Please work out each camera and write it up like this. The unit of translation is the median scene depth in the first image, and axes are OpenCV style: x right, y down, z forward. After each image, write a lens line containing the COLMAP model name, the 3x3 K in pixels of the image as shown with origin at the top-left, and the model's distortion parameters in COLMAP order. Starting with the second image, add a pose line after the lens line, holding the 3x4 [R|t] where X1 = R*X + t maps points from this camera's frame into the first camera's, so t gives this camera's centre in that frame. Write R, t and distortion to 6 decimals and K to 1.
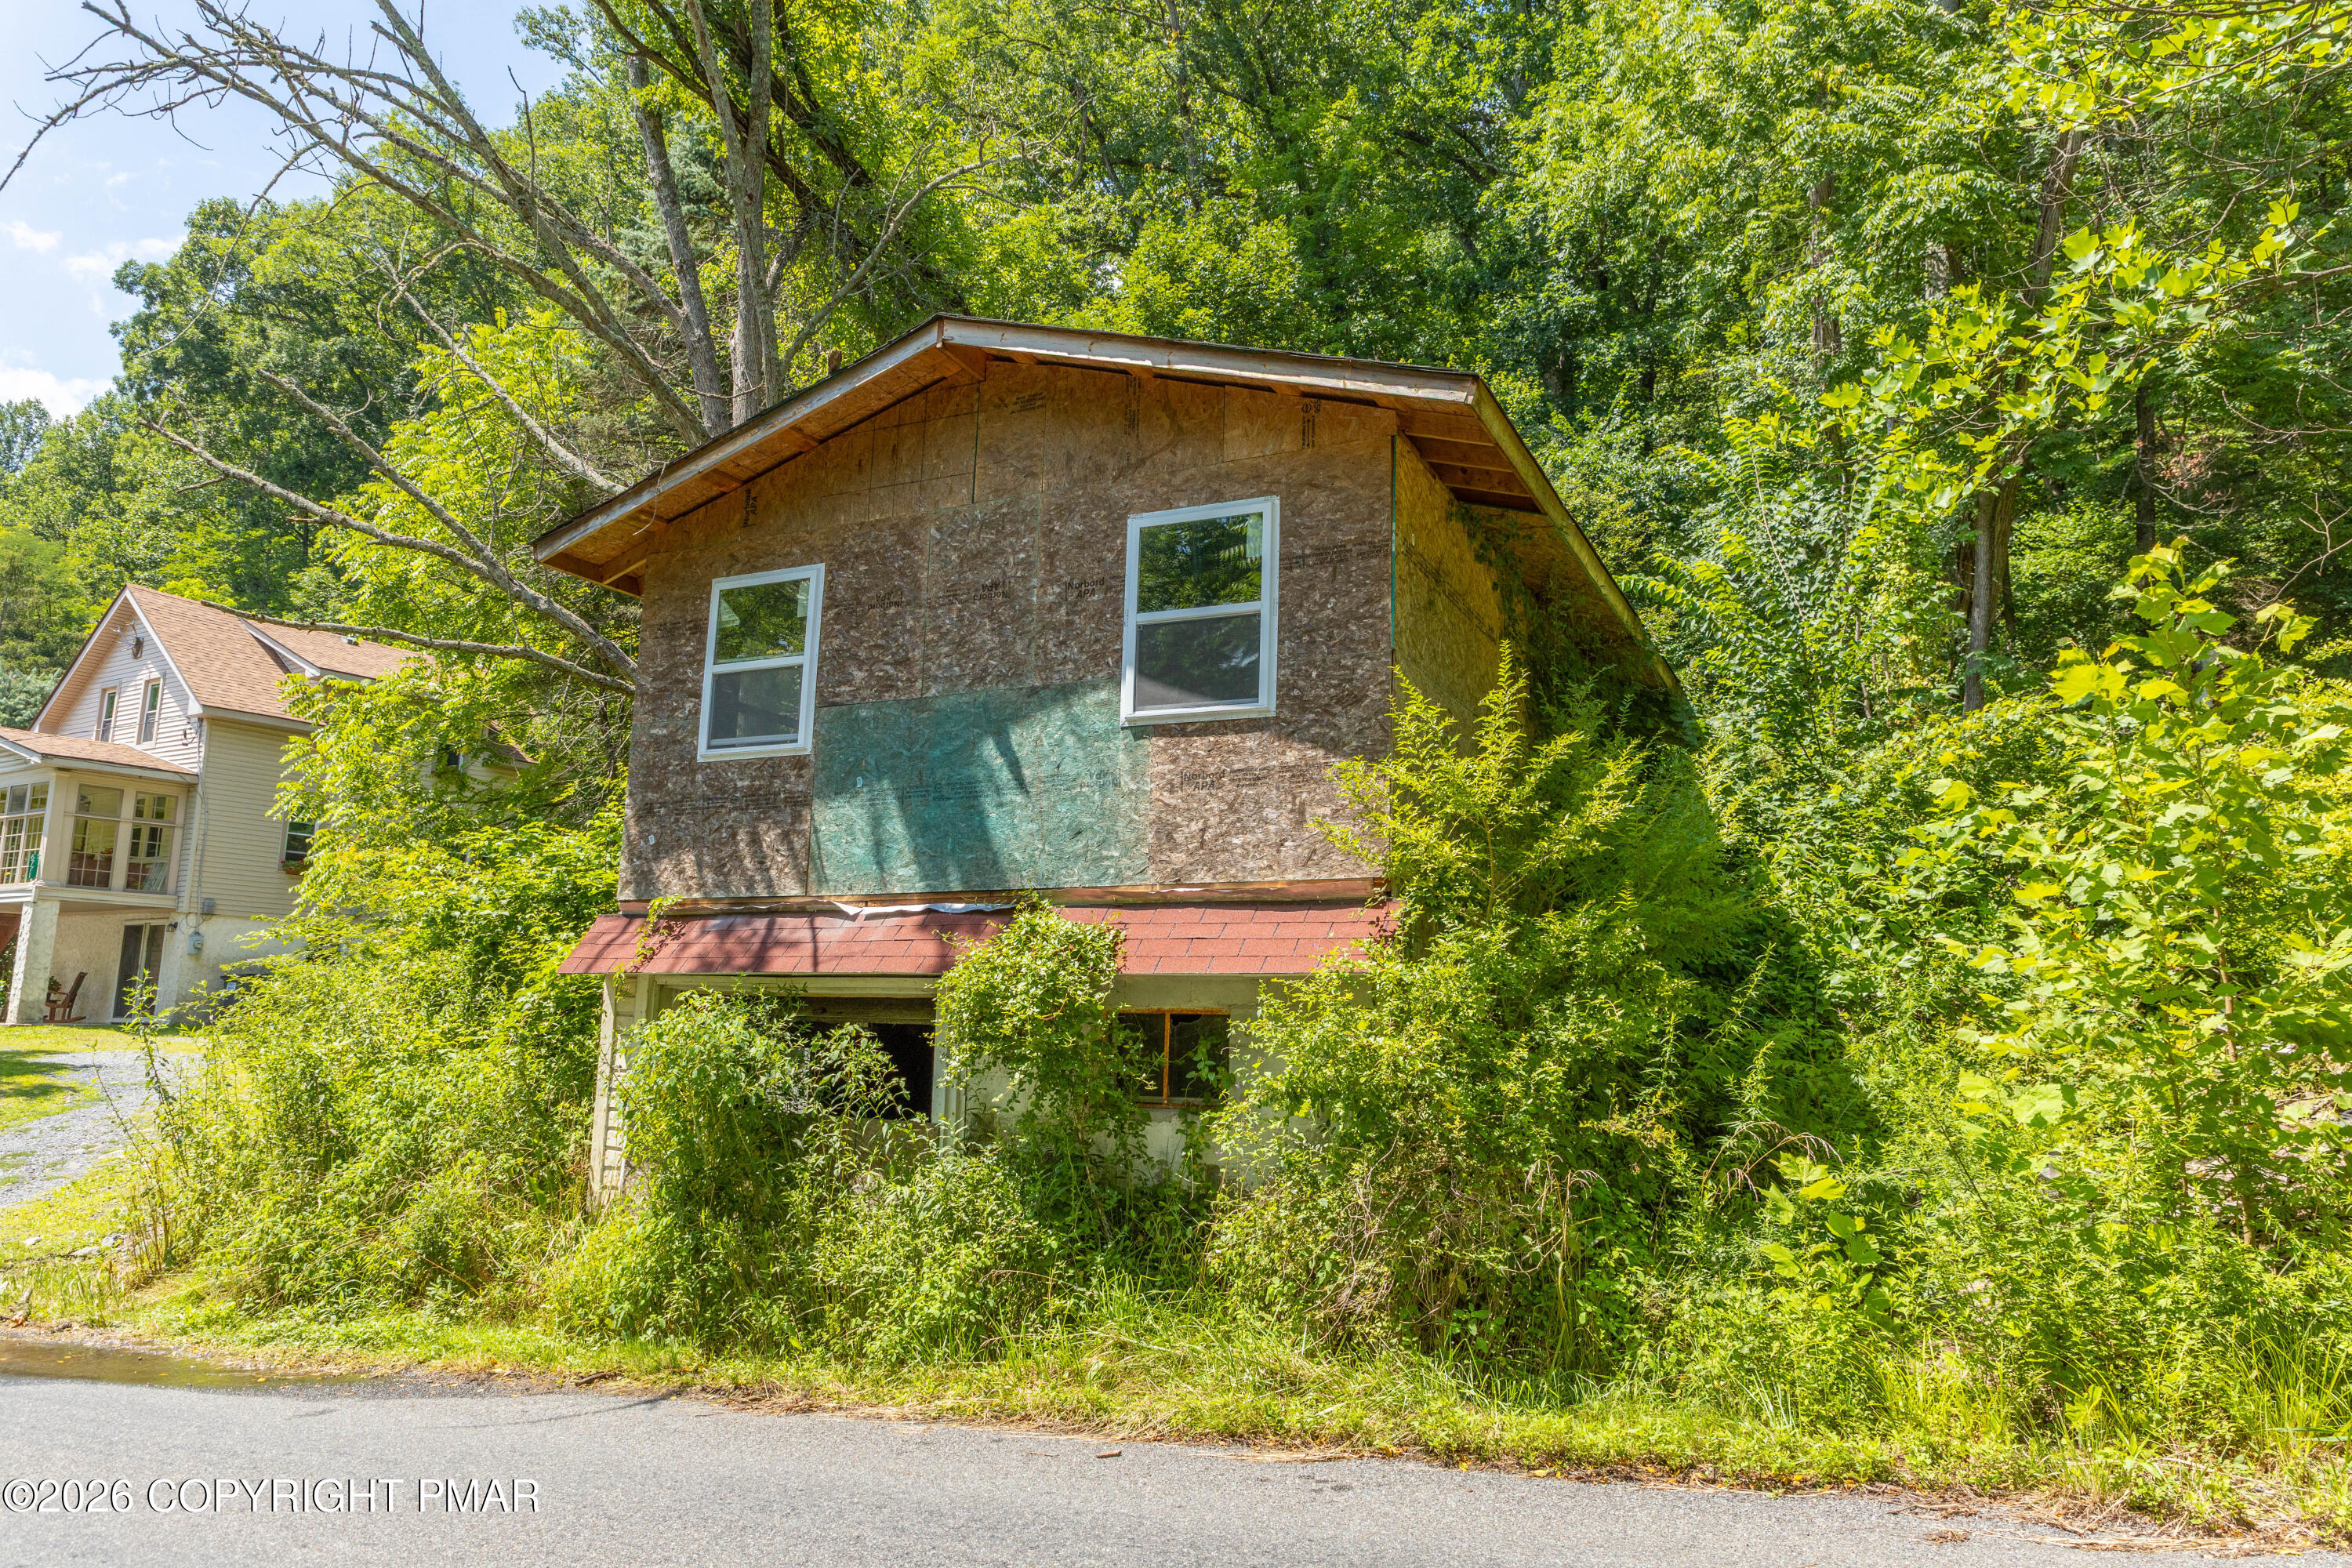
lens RADIAL K [[1564.1, 0, 1176.0], [0, 1564.1, 784.0], [0, 0, 1]] dist [0.000008, -0.002532]
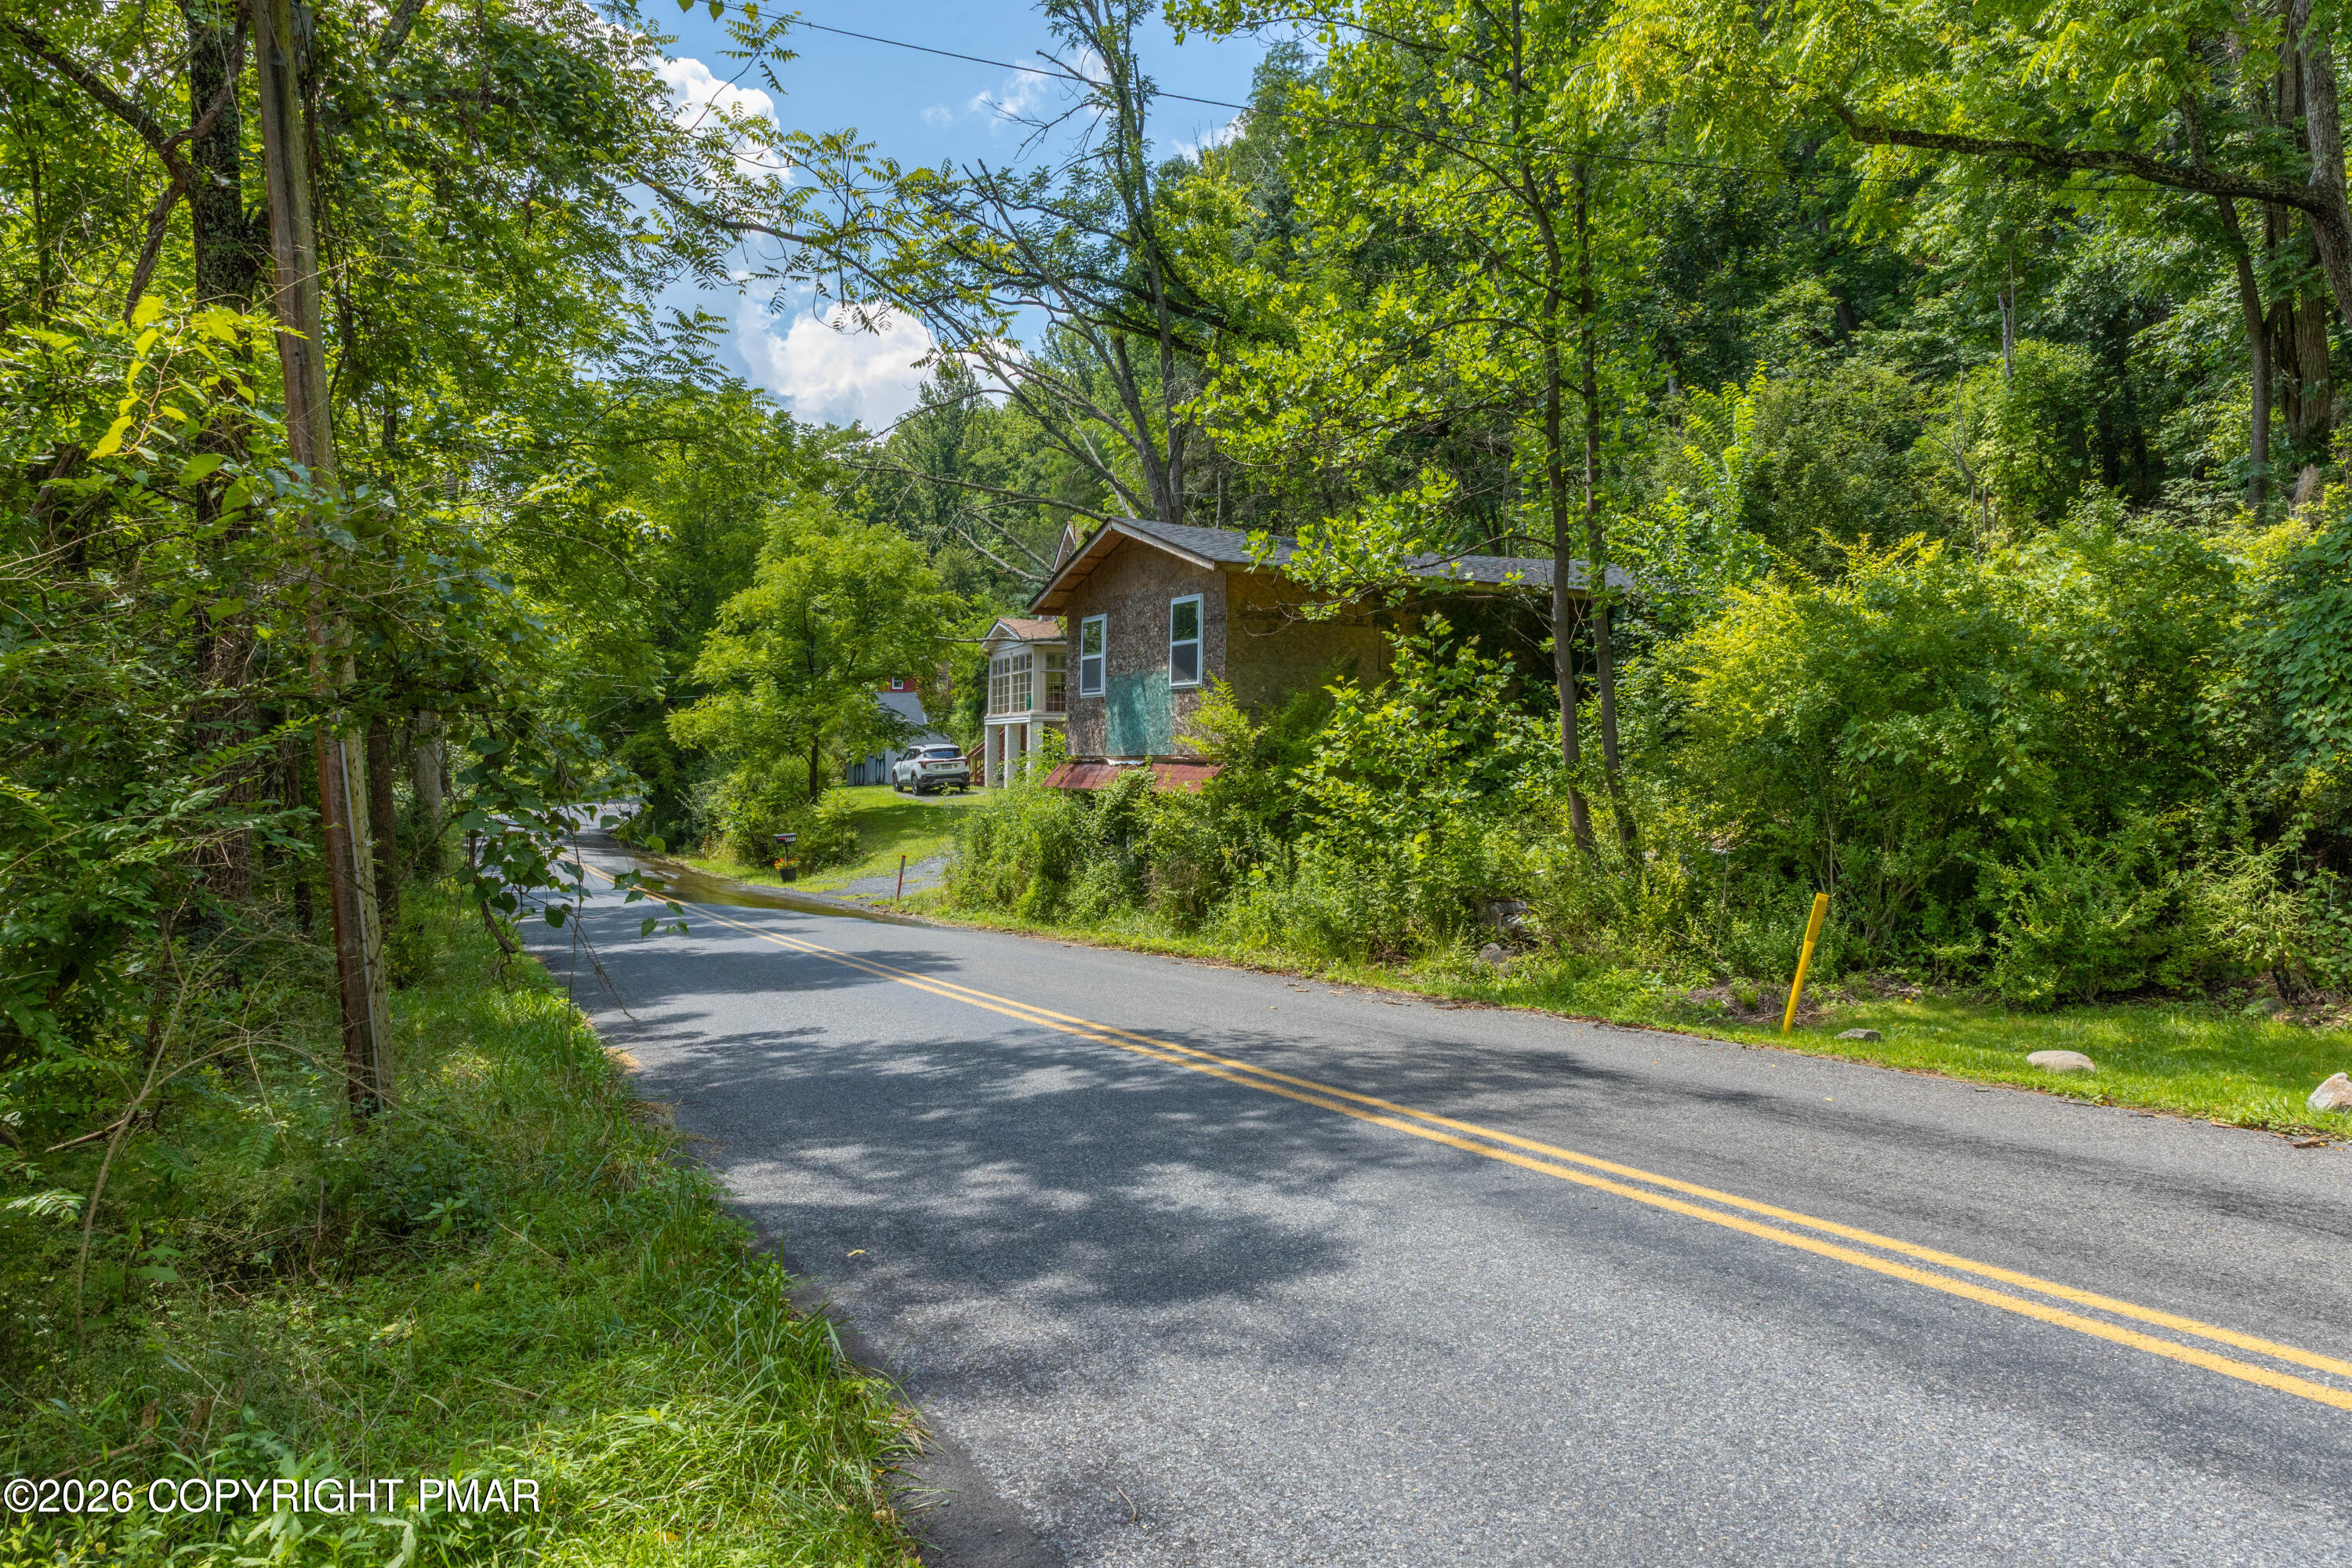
lens RADIAL K [[1578.8, 0, 1176.0], [0, 1578.8, 784.0], [0, 0, 1]] dist [0.002098, -0.000758]
pose [[0.796289, -0.005787, -0.604889, 1.378384], [0.104290, 0.986295, 0.127853, -0.193046], [0.595858, -0.164892, 0.785979, -0.899681]]
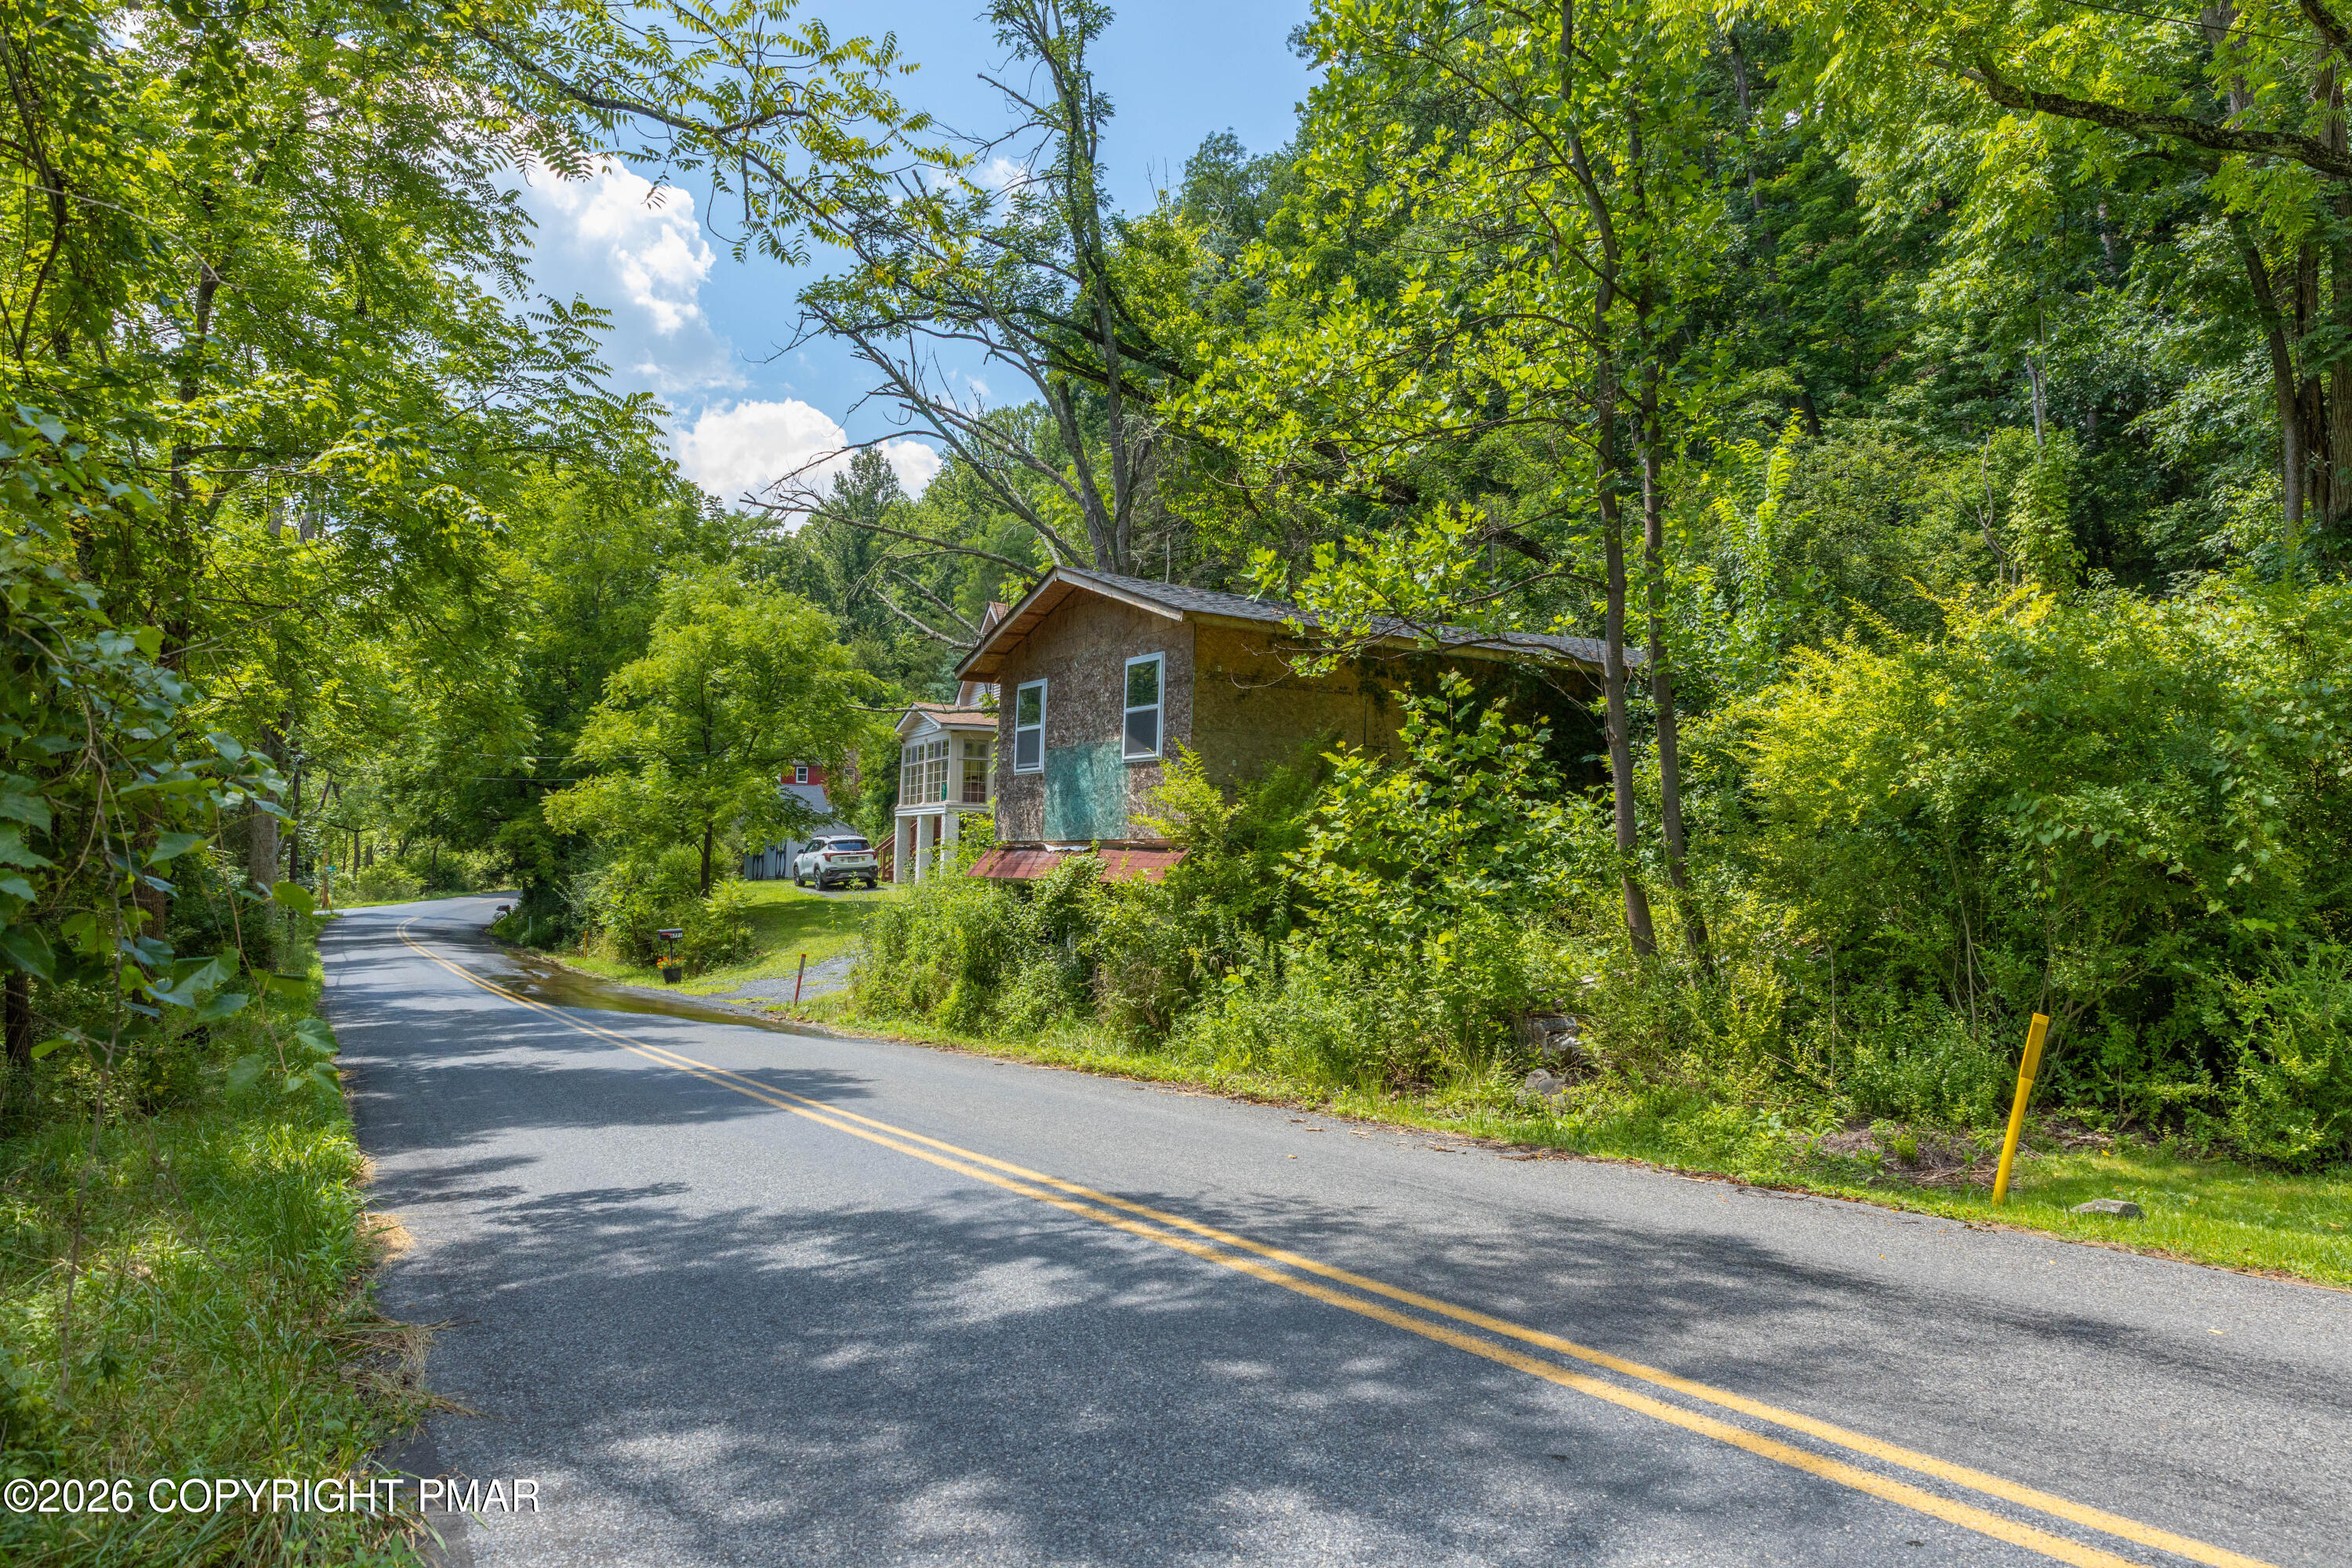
lens RADIAL K [[1585.5, 0, 1176.0], [0, 1585.5, 784.0], [0, 0, 1]] dist [0.006425, -0.001825]
pose [[0.830404, -0.030208, -0.556343, 1.141517], [0.081346, 0.994403, 0.067424, -0.138432], [0.551192, -0.101246, 0.828213, -0.687566]]
